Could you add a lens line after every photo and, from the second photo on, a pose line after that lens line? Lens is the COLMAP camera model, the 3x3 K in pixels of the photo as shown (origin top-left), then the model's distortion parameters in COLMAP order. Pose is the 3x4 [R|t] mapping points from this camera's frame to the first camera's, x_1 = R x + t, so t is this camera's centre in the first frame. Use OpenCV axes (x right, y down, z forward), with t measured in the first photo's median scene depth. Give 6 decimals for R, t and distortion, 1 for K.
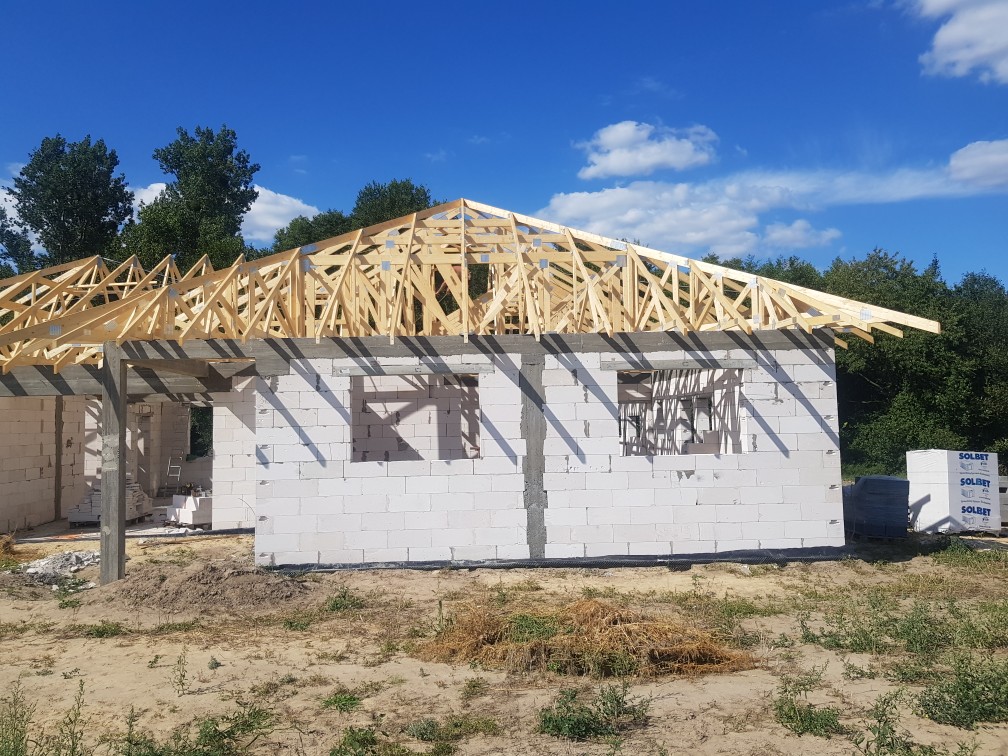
lens RADIAL K [[823.3, 0, 501.4], [0, 823.3, 367.3], [0, 0, 1]] dist [0.089015, -0.131432]
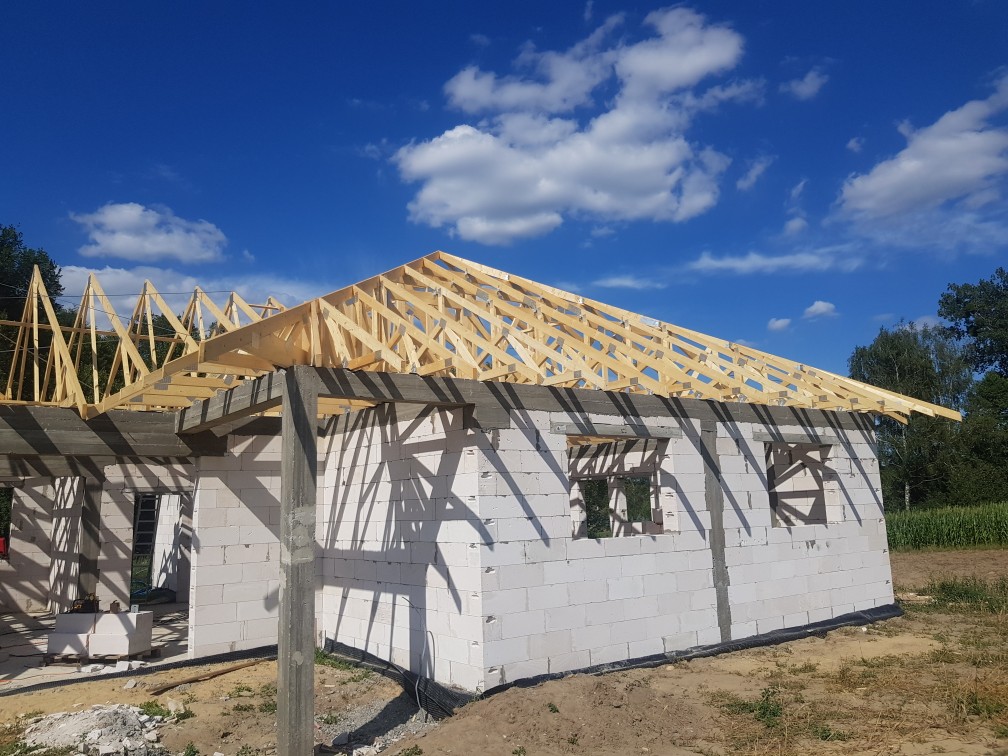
lens RADIAL K [[808.6, 0, 484.8], [0, 808.6, 361.3], [0, 0, 1]] dist [0.093779, -0.227275]
pose [[0.821320, 0.097172, 0.562131, -0.706289], [-0.023977, 0.990395, -0.136172, 0.050240], [-0.569963, 0.098362, 0.815761, 0.370134]]
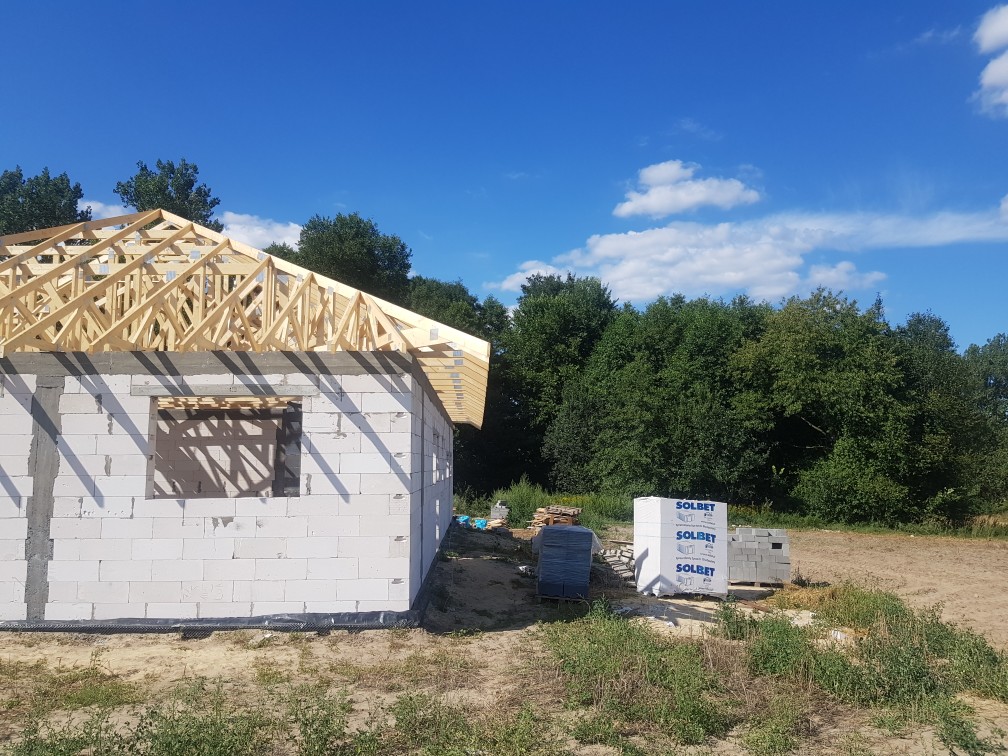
lens RADIAL K [[823.3, 0, 501.4], [0, 823.3, 367.3], [0, 0, 1]] dist [0.089015, -0.131432]
pose [[0.999239, 0.014612, -0.036162, 0.525782], [-0.016374, 0.998669, -0.048902, 0.010061], [0.035399, 0.049457, 0.998149, 0.163168]]
